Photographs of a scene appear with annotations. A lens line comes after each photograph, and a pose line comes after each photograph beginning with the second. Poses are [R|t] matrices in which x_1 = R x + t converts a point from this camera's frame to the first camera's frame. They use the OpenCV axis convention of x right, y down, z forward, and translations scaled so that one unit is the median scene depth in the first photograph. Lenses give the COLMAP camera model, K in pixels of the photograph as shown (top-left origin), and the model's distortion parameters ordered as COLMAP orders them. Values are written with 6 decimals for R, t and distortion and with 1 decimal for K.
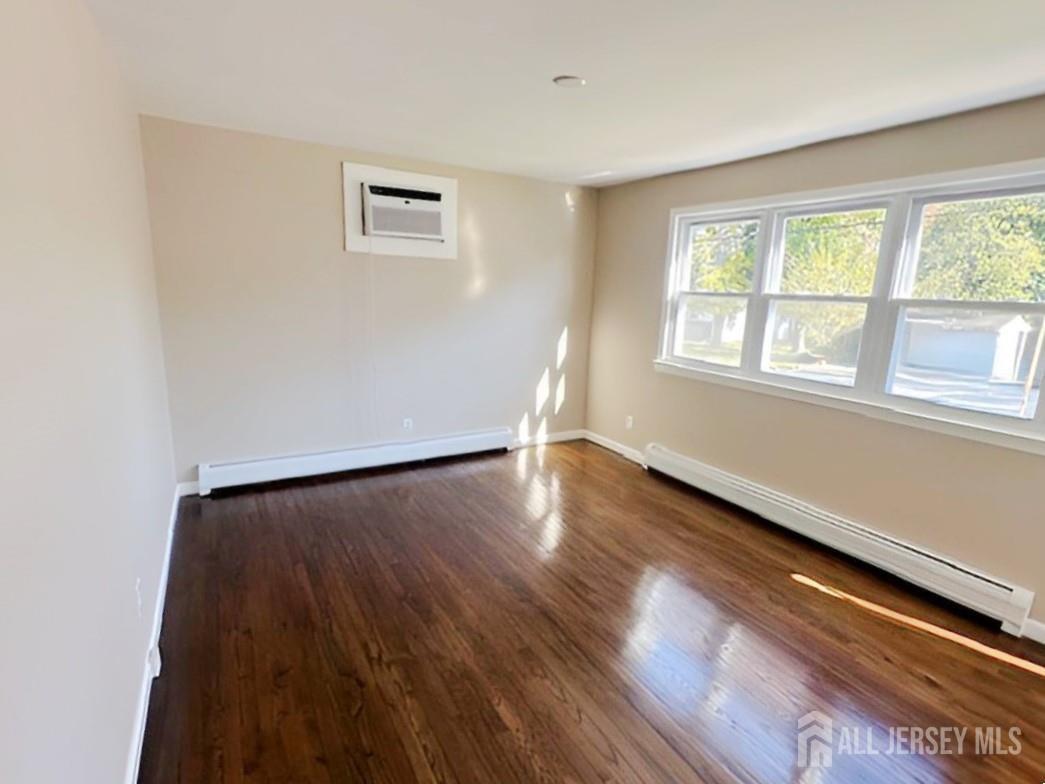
lens RADIAL K [[519.9, 0, 522.5], [0, 519.9, 392.0], [0, 0, 1]] dist [-0.002555, -0.000322]
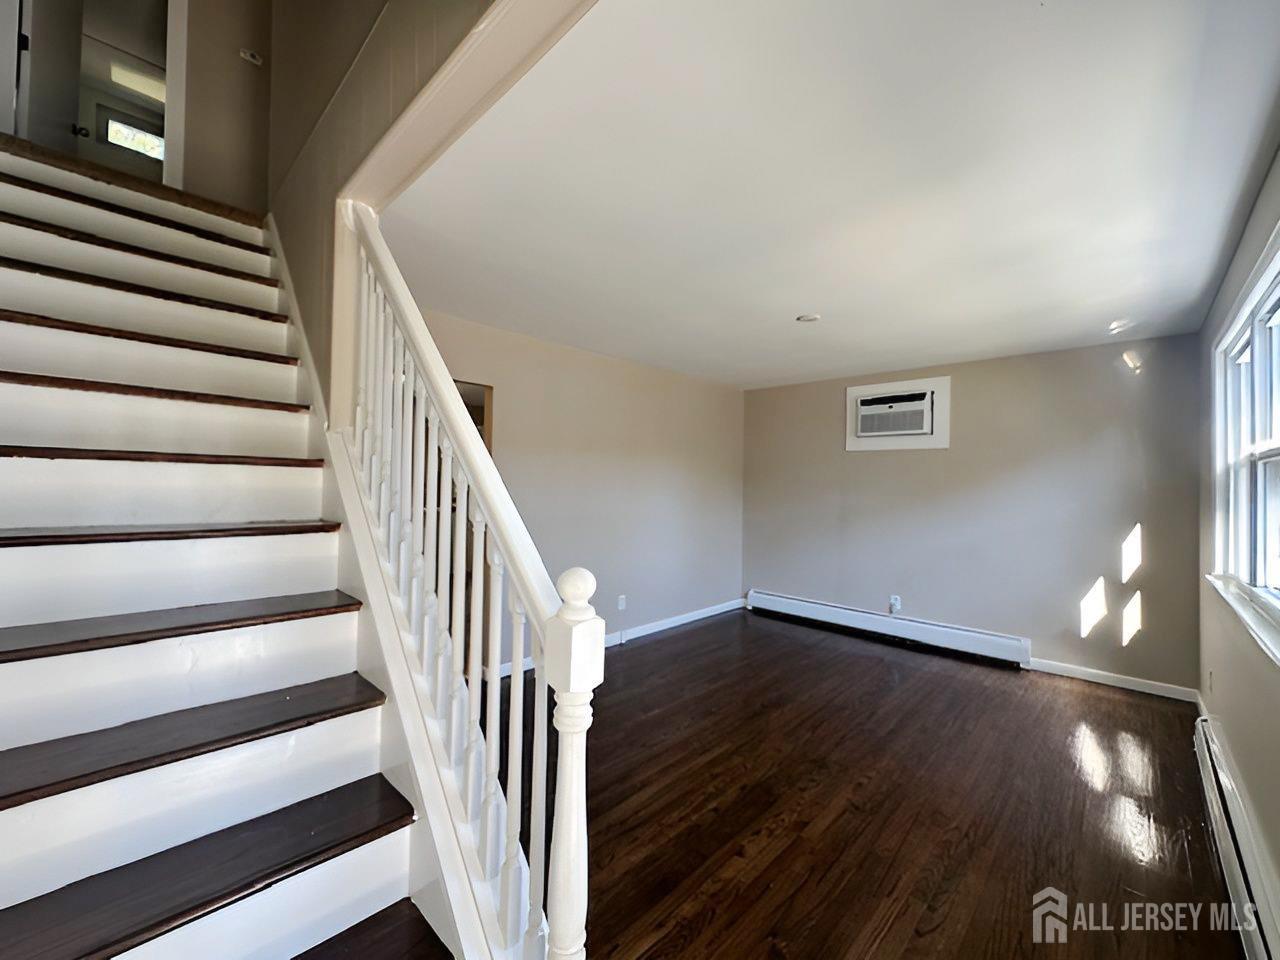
lens RADIAL K [[516.9, 0, 640.0], [0, 516.9, 480.0], [0, 0, 1]] dist [-0.001776, -0.000090]
pose [[0.270971, -0.039905, -0.961760, 0.782280], [-0.204985, 0.973831, -0.098159, 0.036315], [0.940508, 0.223745, 0.255700, 0.194019]]
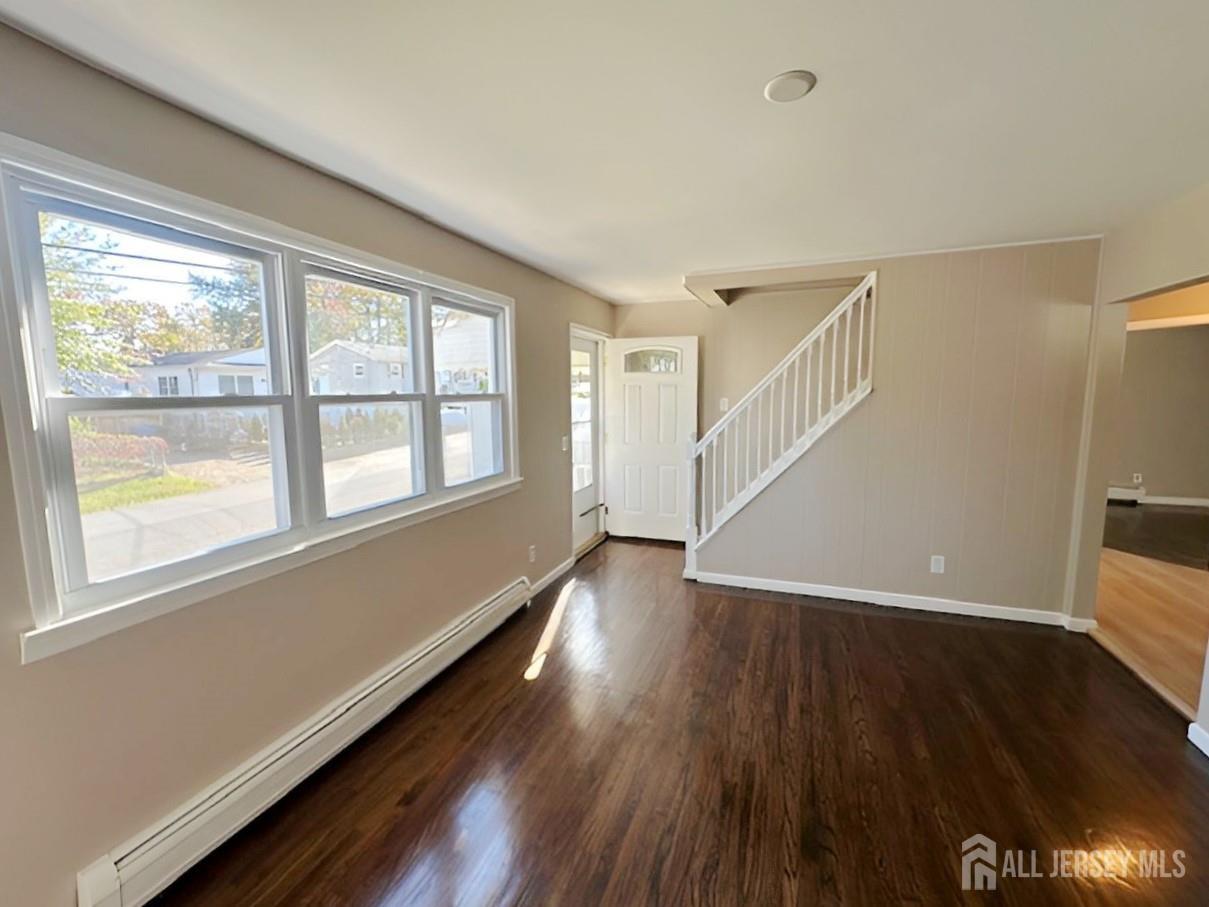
lens RADIAL K [[488.3, 0, 604.5], [0, 488.3, 453.5], [0, 0, 1]] dist [-0.001776, -0.000090]
pose [[-0.621897, -0.129385, 0.772337, -0.176946], [0.145821, 0.949874, 0.276544, -0.216911], [-0.769403, 0.284604, -0.571857, 1.009429]]
